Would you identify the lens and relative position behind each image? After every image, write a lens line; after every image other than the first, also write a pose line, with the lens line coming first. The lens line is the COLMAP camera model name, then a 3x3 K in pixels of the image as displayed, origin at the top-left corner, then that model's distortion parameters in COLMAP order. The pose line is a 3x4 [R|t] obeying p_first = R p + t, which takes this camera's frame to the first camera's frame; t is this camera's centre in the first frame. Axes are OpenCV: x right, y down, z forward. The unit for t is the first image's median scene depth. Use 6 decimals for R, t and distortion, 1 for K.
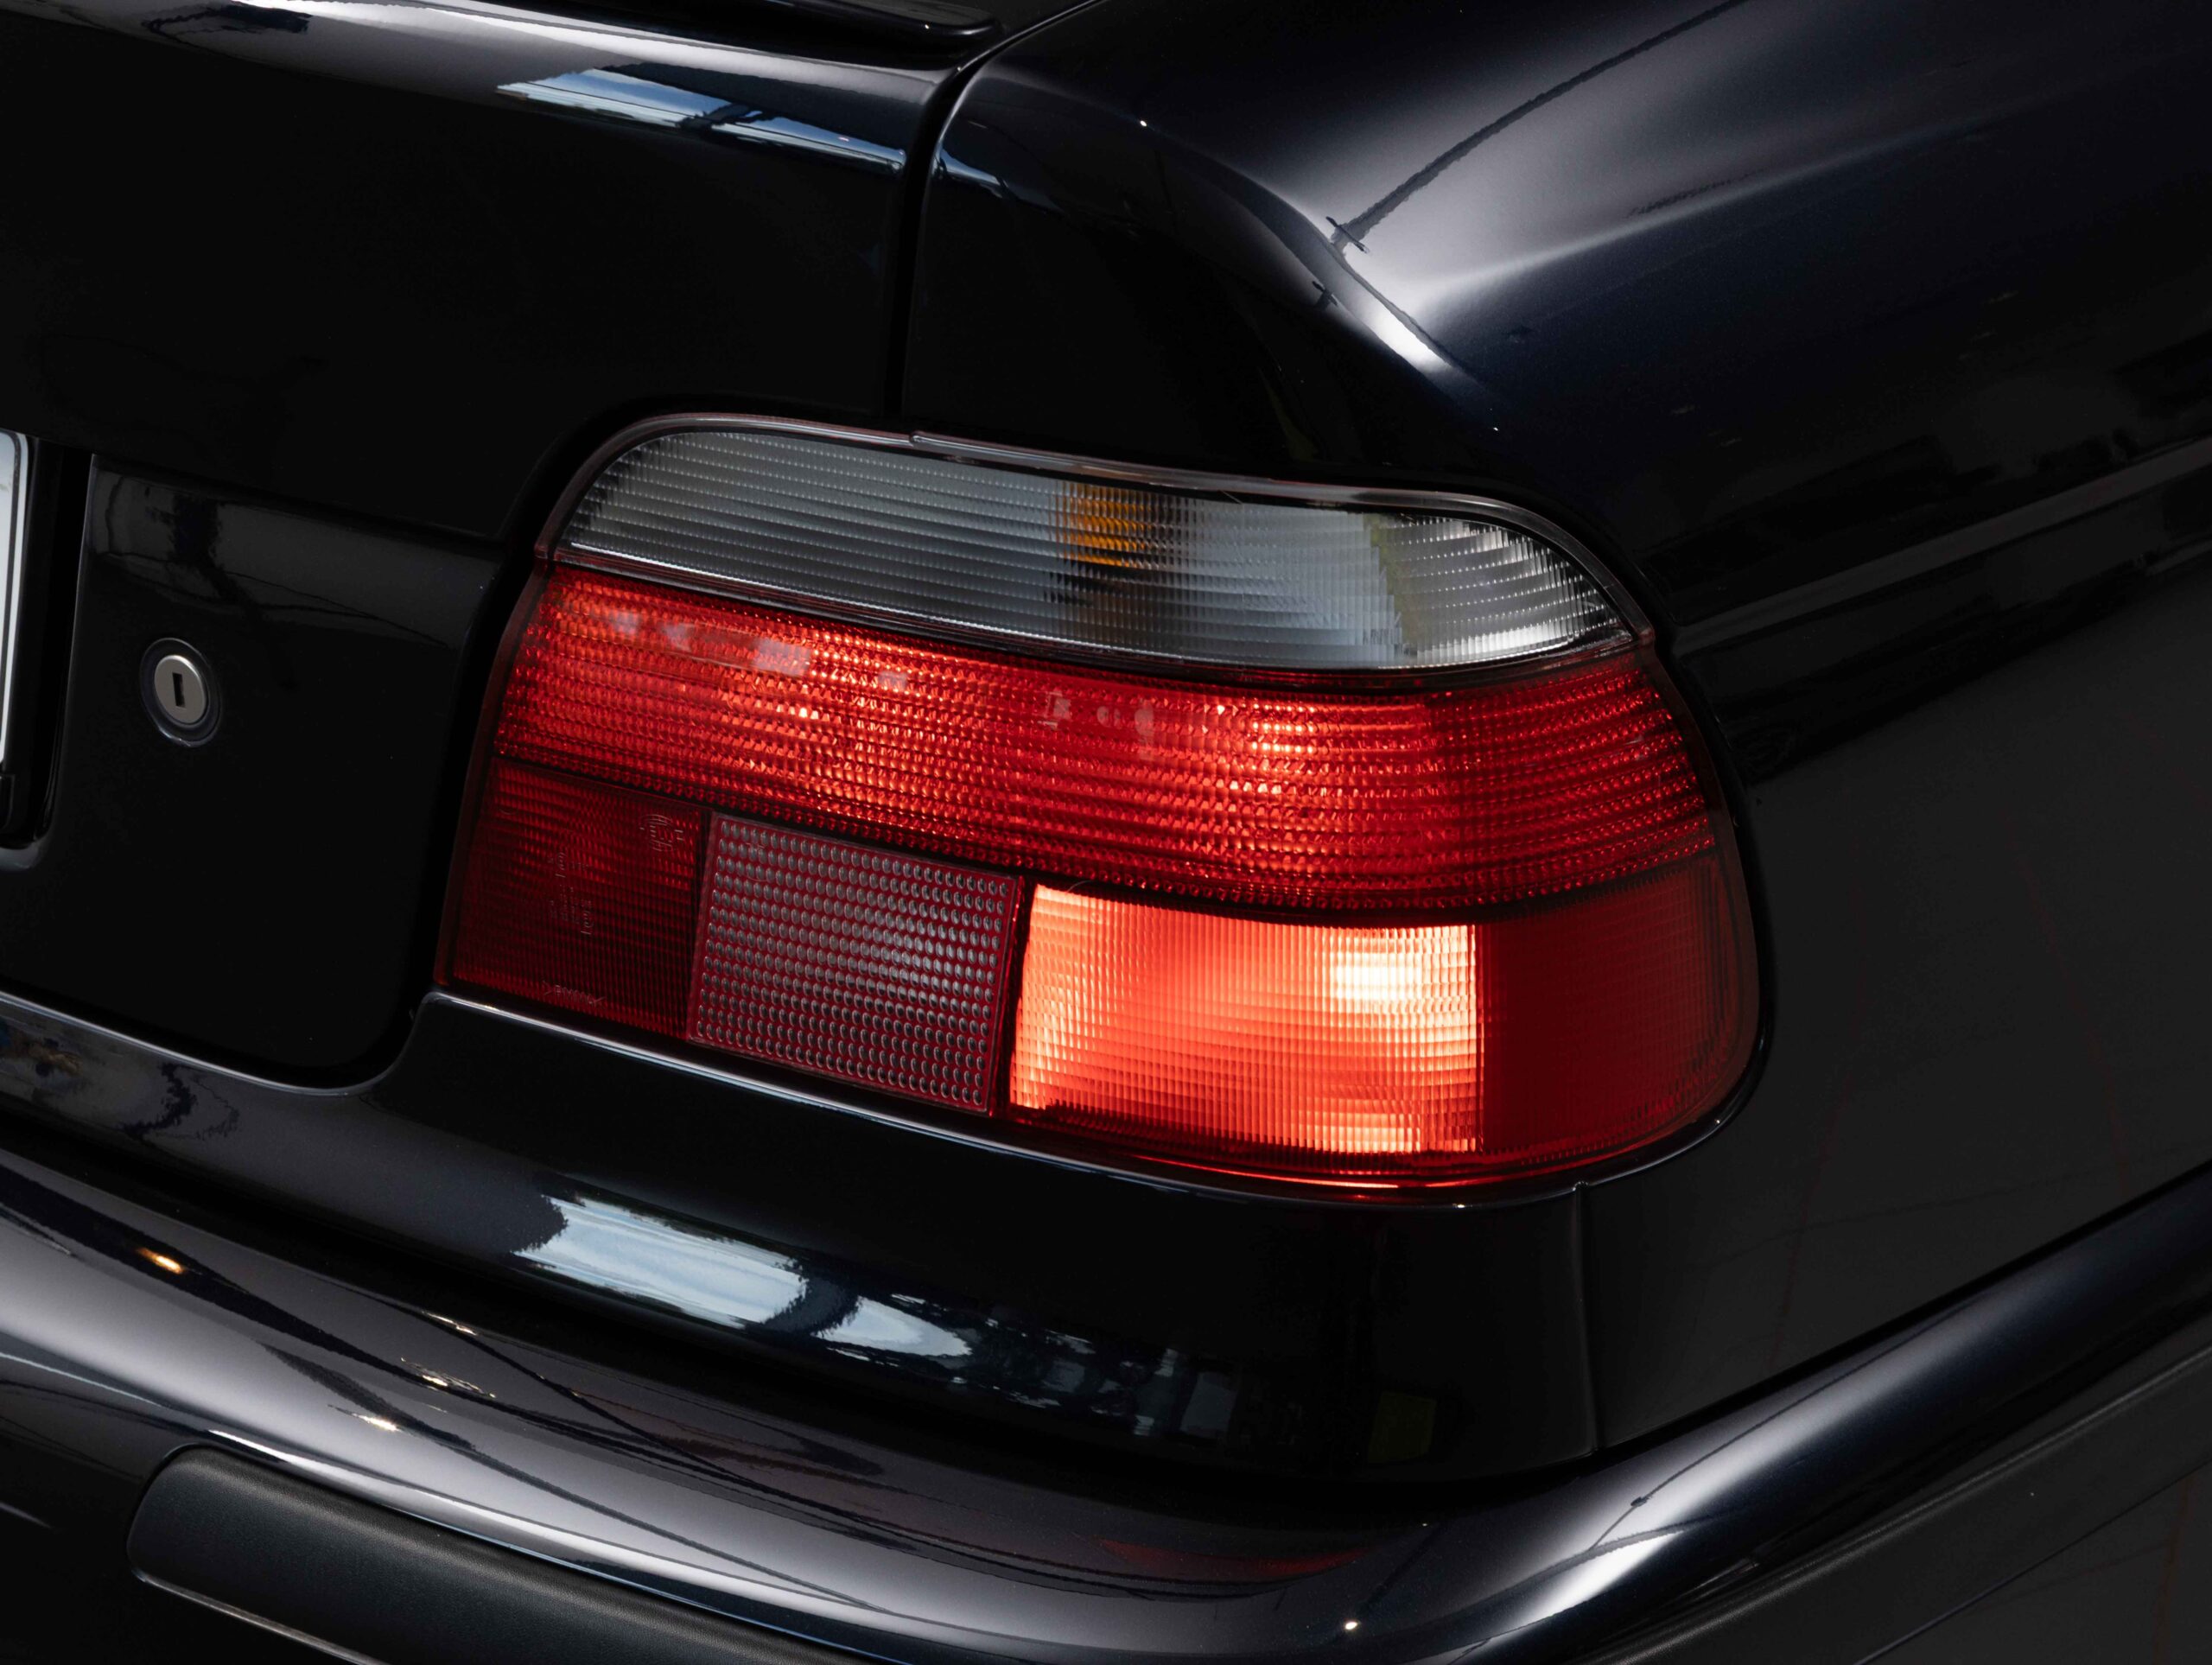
lens RADIAL K [[4019.9, 0, 1106.0], [0, 4019.9, 832.5], [0, 0, 1]] dist [-0.015012, -0.141449]
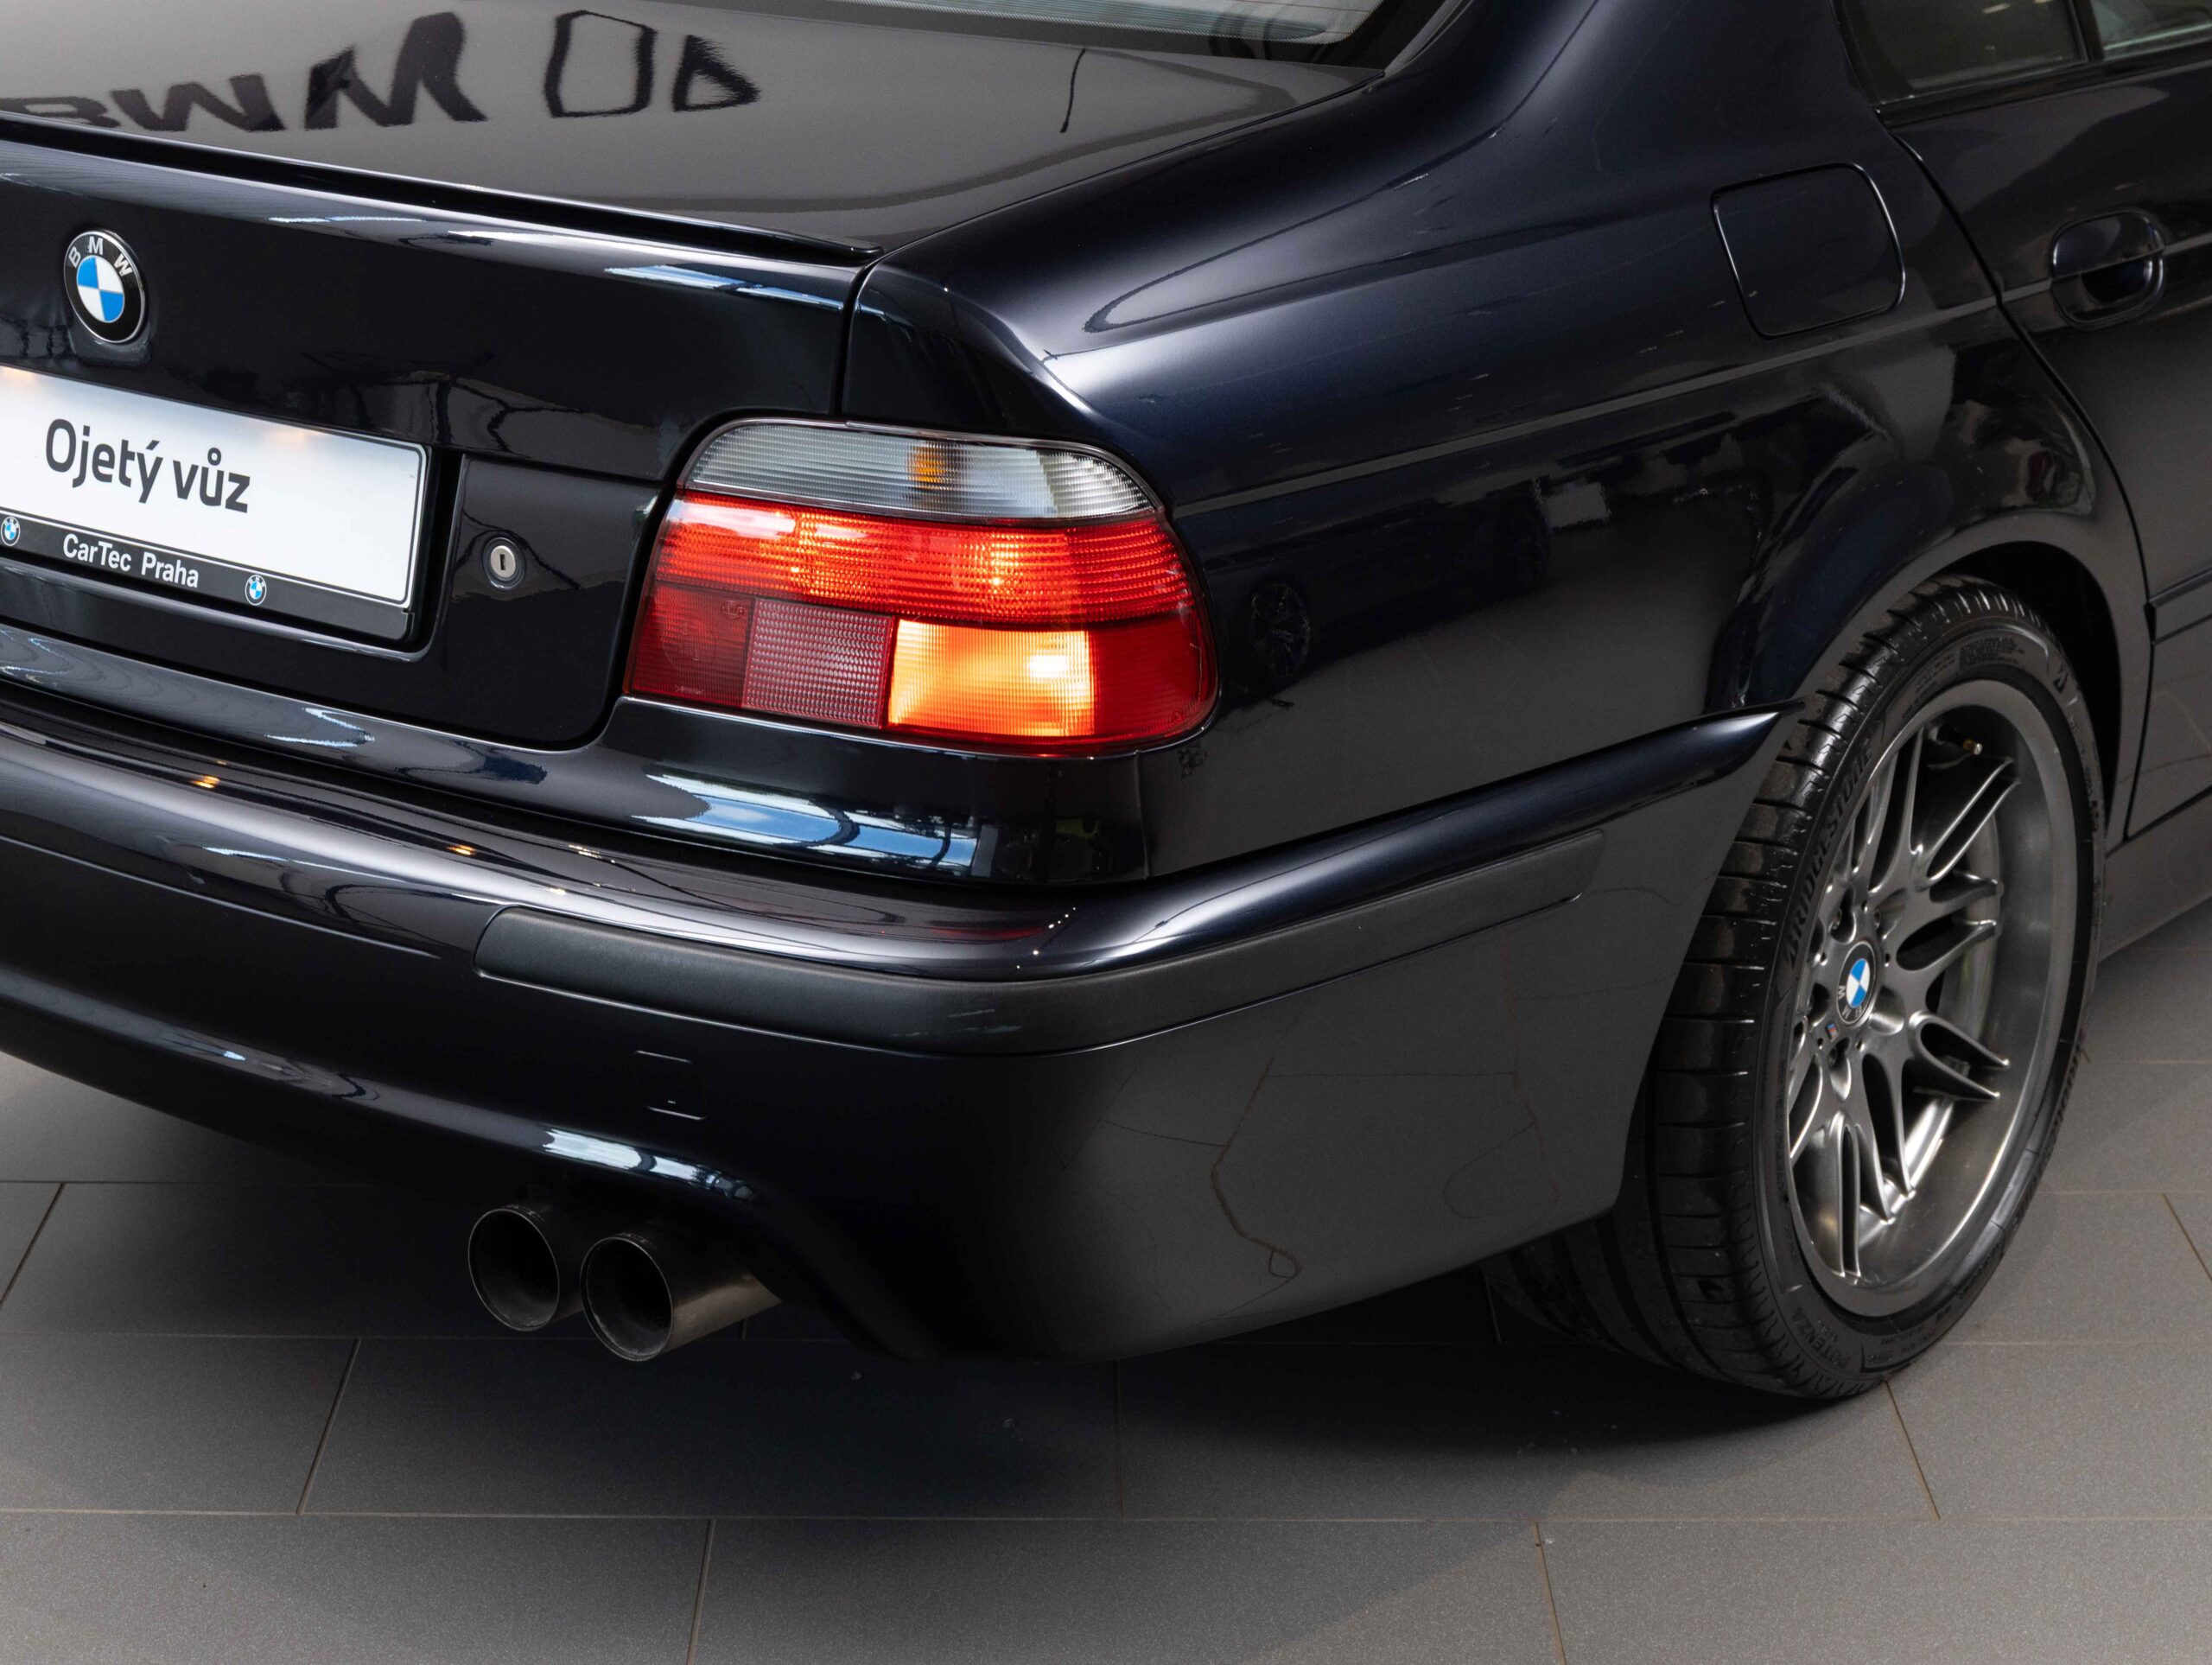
lens RADIAL K [[4496.7, 0, 1104.8], [0, 4496.7, 803.6], [0, 0, 1]] dist [-0.039025, -0.437251]
pose [[0.999864, -0.003760, 0.016058, 0.057634], [0.005365, 0.994864, -0.101083, 0.373252], [-0.015595, 0.101155, 0.994748, -1.528093]]
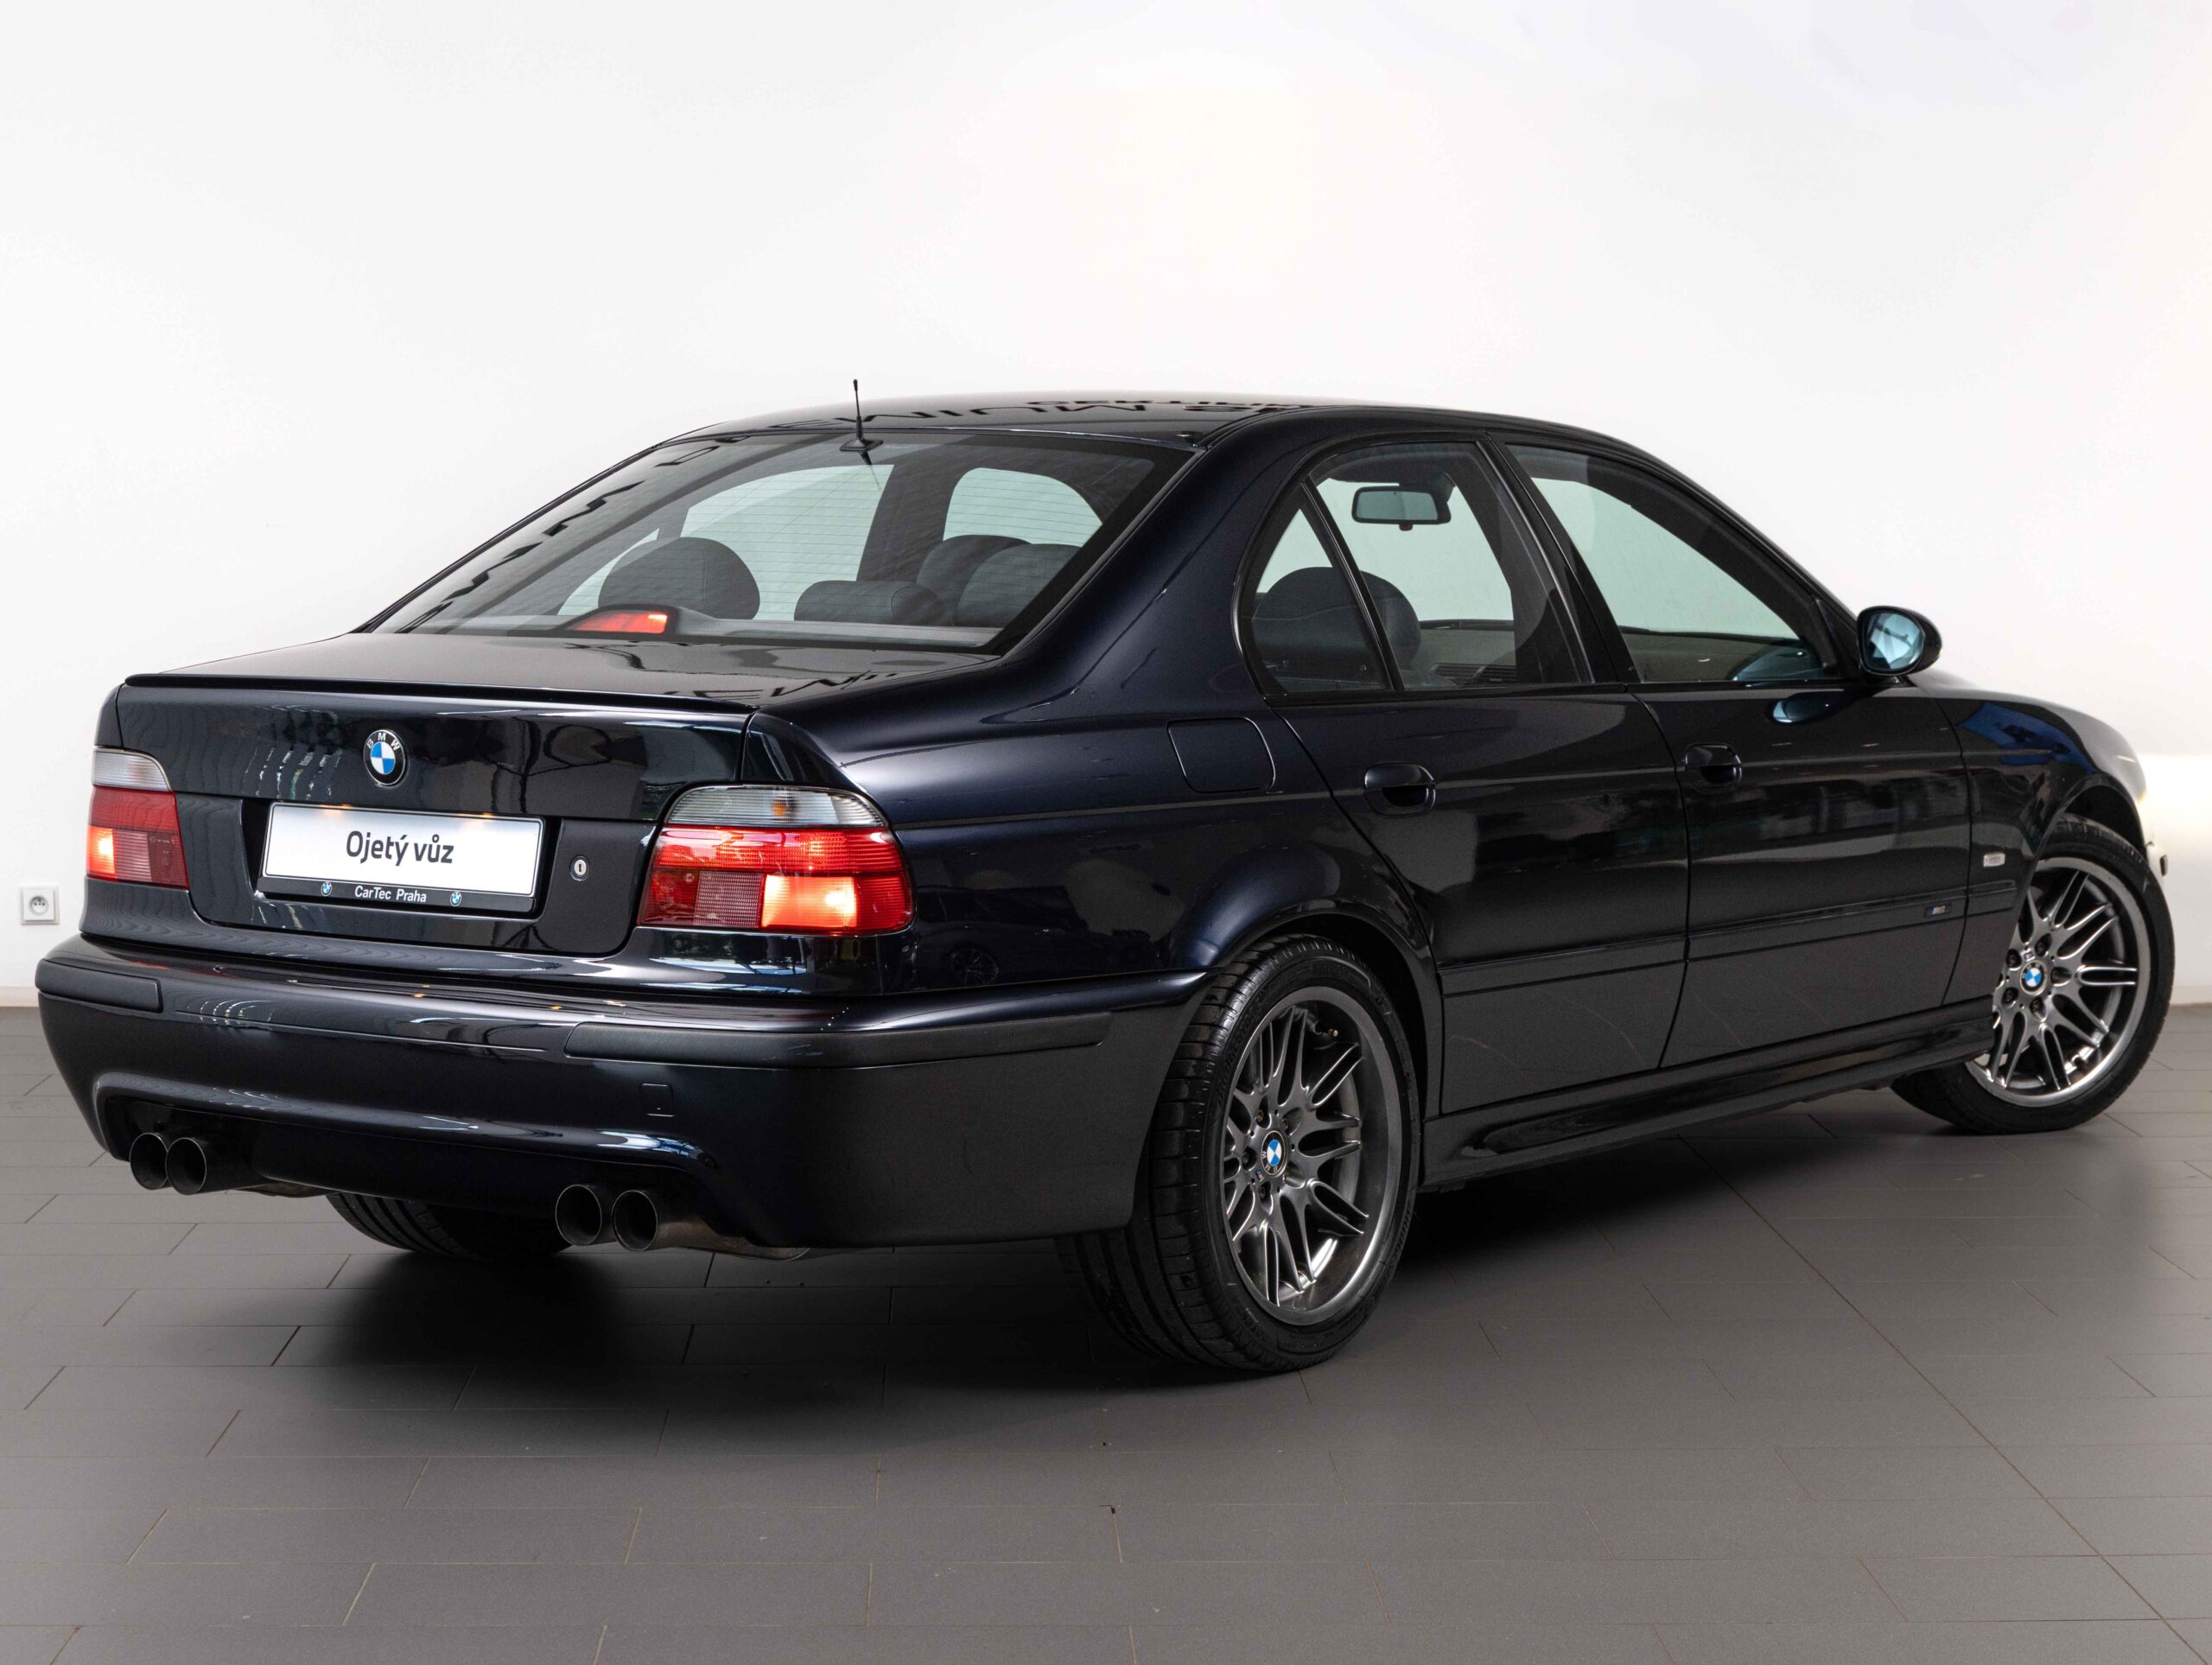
lens RADIAL K [[4496.7, 0, 1104.8], [0, 4496.7, 803.6], [0, 0, 1]] dist [-0.039025, -0.437251]
pose [[0.999103, -0.007561, 0.041670, 0.167371], [0.021326, 0.939906, -0.340767, 1.815772], [-0.036589, 0.341350, 0.939224, -4.229065]]
